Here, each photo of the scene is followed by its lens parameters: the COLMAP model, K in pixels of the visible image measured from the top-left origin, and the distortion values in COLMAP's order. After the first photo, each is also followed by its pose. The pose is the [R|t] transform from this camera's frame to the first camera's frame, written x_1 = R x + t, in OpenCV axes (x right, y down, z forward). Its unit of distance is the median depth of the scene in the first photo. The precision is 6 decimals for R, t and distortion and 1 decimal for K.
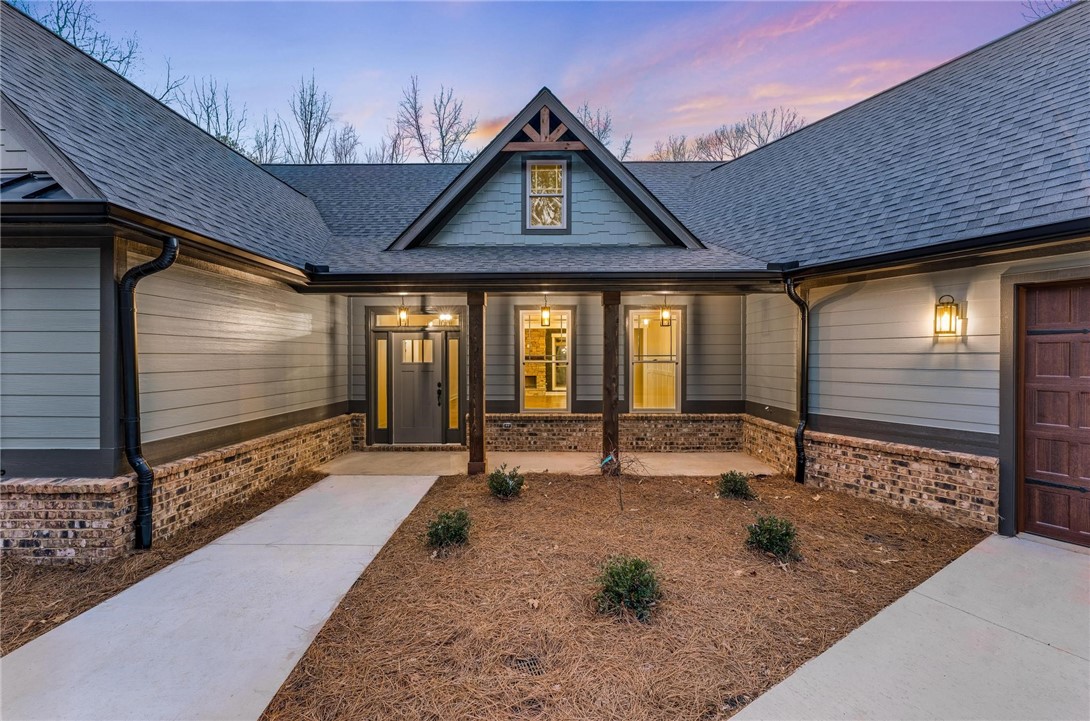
lens RADIAL K [[436.5, 0, 548.0], [0, 436.5, 358.6], [0, 0, 1]] dist [-0.002719, -0.000244]
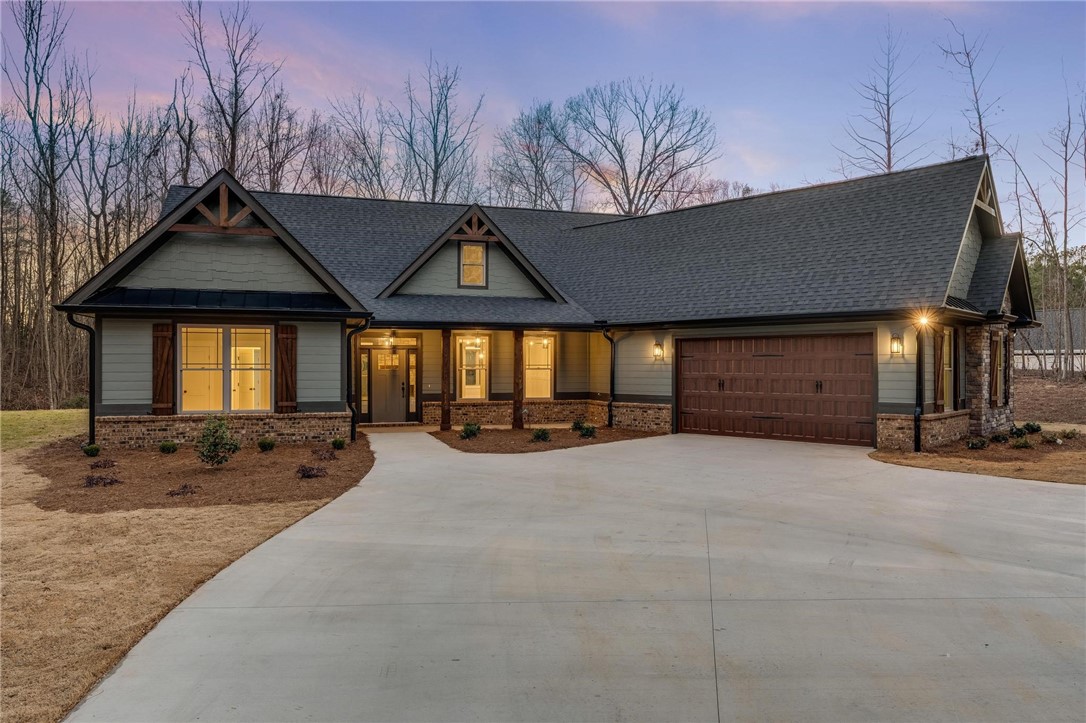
lens RADIAL K [[724.5, 0, 548.8], [0, 724.5, 362.2], [0, 0, 1]] dist [0.003715, -0.000006]
pose [[0.953883, 0.003892, 0.300153, -0.593580], [-0.000561, 0.999937, -0.011183, 0.013874], [-0.300177, 0.010499, 0.953826, -1.788722]]
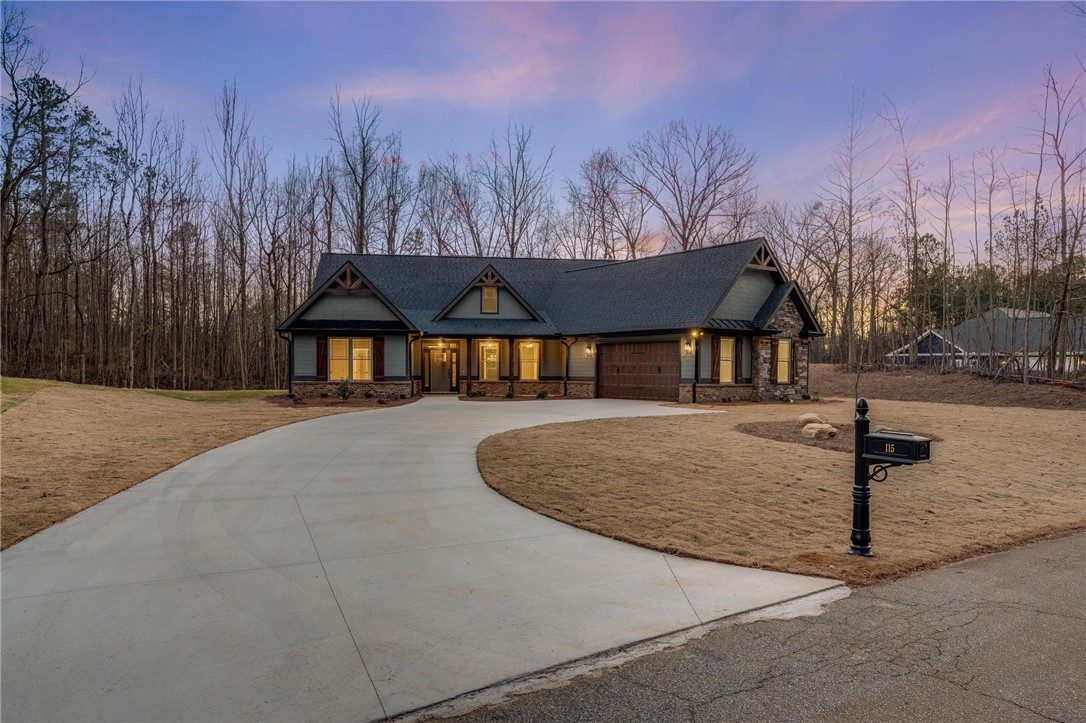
lens RADIAL K [[724.5, 0, 552.9], [0, 724.5, 386.5], [0, 0, 1]] dist [0.003715, -0.000006]
pose [[0.990120, 0.002755, 0.140196, -0.270493], [-0.005249, 0.999834, 0.017421, 0.090398], [-0.140125, -0.017985, 0.989970, -3.898017]]
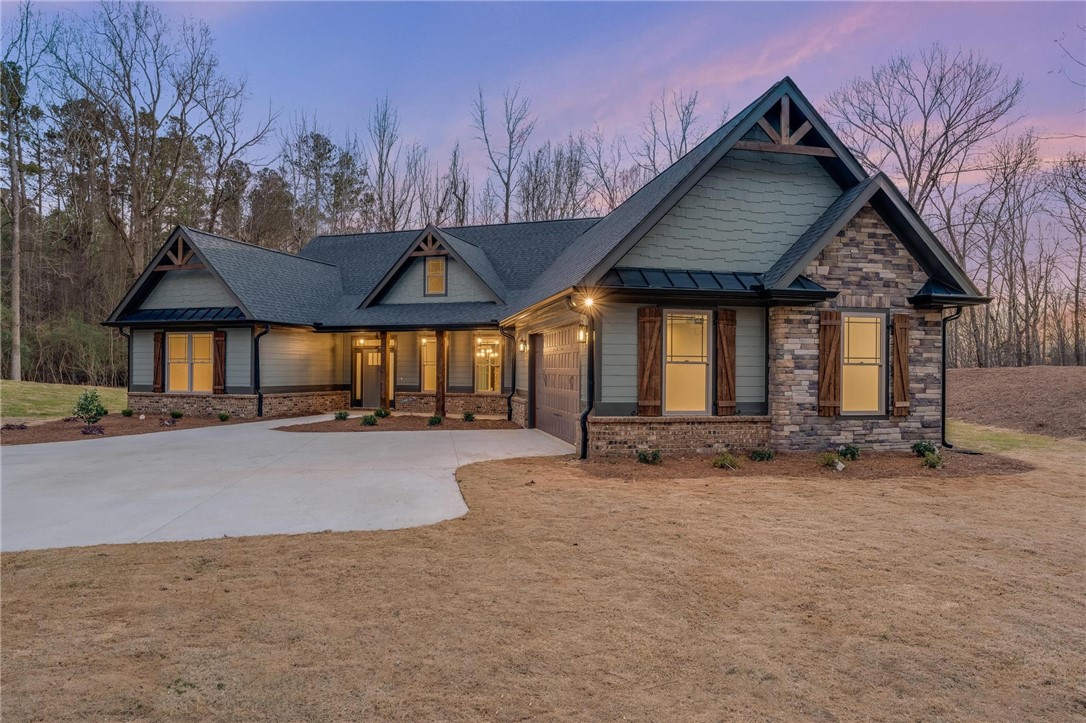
lens RADIAL K [[634.3, 0, 548.7], [0, 634.3, 361.9], [0, 0, 1]] dist [-0.005064, 0.000510]
pose [[0.956014, 0.004079, -0.293292, 1.400862], [-0.008945, 0.999844, -0.015252, 0.035041], [0.293184, 0.017204, 0.955901, -1.612053]]
